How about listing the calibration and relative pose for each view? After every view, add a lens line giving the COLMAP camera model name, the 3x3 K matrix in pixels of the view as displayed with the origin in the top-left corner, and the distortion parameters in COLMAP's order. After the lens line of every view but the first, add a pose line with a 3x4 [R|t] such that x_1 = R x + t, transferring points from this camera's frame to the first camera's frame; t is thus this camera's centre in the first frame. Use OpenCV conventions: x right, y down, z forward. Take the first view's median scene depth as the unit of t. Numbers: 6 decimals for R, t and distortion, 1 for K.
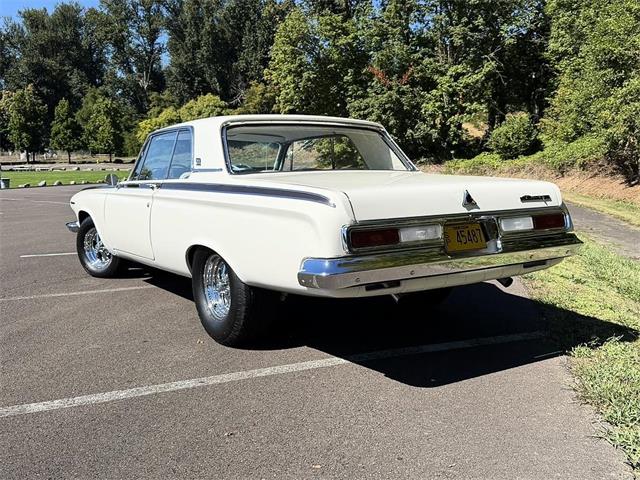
lens RADIAL K [[575.4, 0, 324.1], [0, 575.4, 240.2], [0, 0, 1]] dist [0.032004, -0.048924]
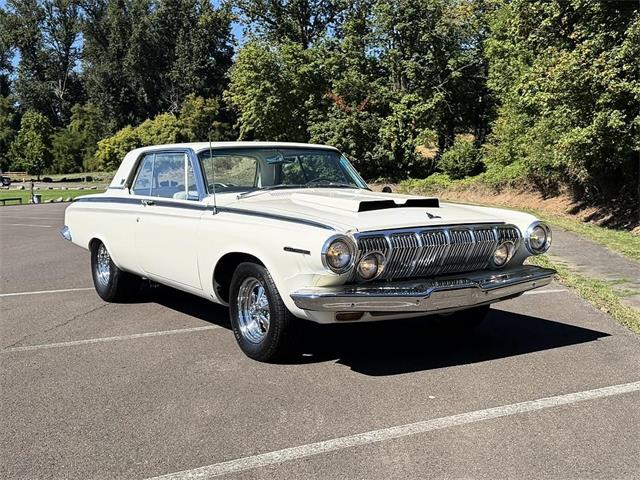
lens RADIAL K [[678.7, 0, 315.7], [0, 678.7, 239.6], [0, 0, 1]] dist [0.014855, 0.000000]
pose [[0.995555, -0.006162, 0.093976, -0.068604], [0.010718, 0.998787, -0.048059, 0.033000], [-0.093566, 0.048853, 0.994414, -0.246450]]
